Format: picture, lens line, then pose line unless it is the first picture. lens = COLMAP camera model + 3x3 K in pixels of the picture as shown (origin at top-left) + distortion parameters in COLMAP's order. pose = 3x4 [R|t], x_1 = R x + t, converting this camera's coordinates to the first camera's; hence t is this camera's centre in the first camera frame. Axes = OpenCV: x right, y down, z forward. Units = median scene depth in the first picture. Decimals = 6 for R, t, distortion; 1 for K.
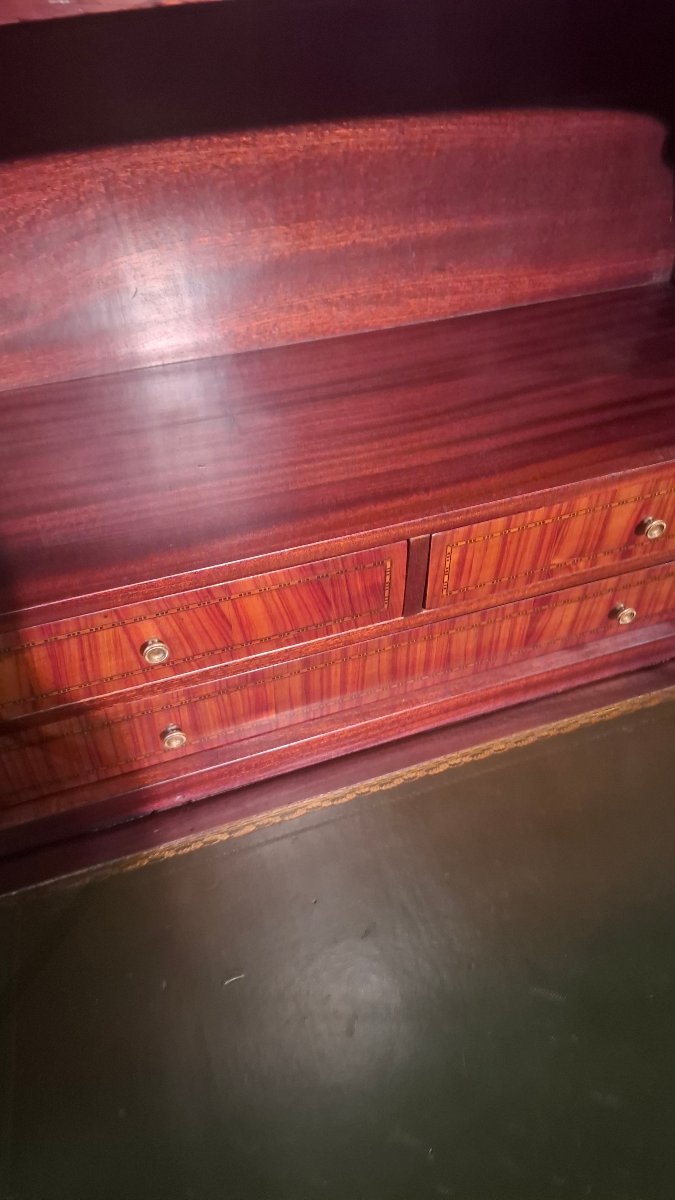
lens RADIAL K [[821.1, 0, 337.5], [0, 821.1, 600.0], [0, 0, 1]] dist [0.146227, -0.226047]
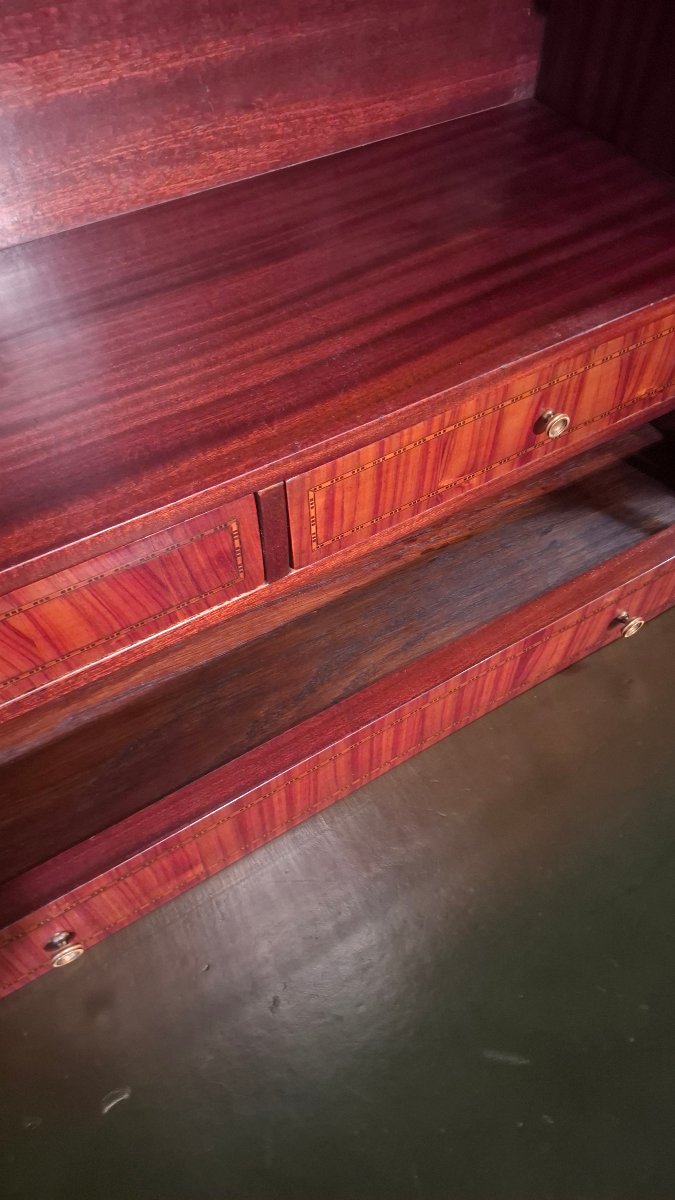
lens RADIAL K [[826.0, 0, 317.8], [0, 826.0, 590.9], [0, 0, 1]] dist [0.086460, -0.094129]
pose [[0.982838, -0.155783, 0.098794, 0.047058], [0.140839, 0.979574, 0.143521, -0.074948], [-0.119135, -0.127144, 0.984704, 0.209650]]
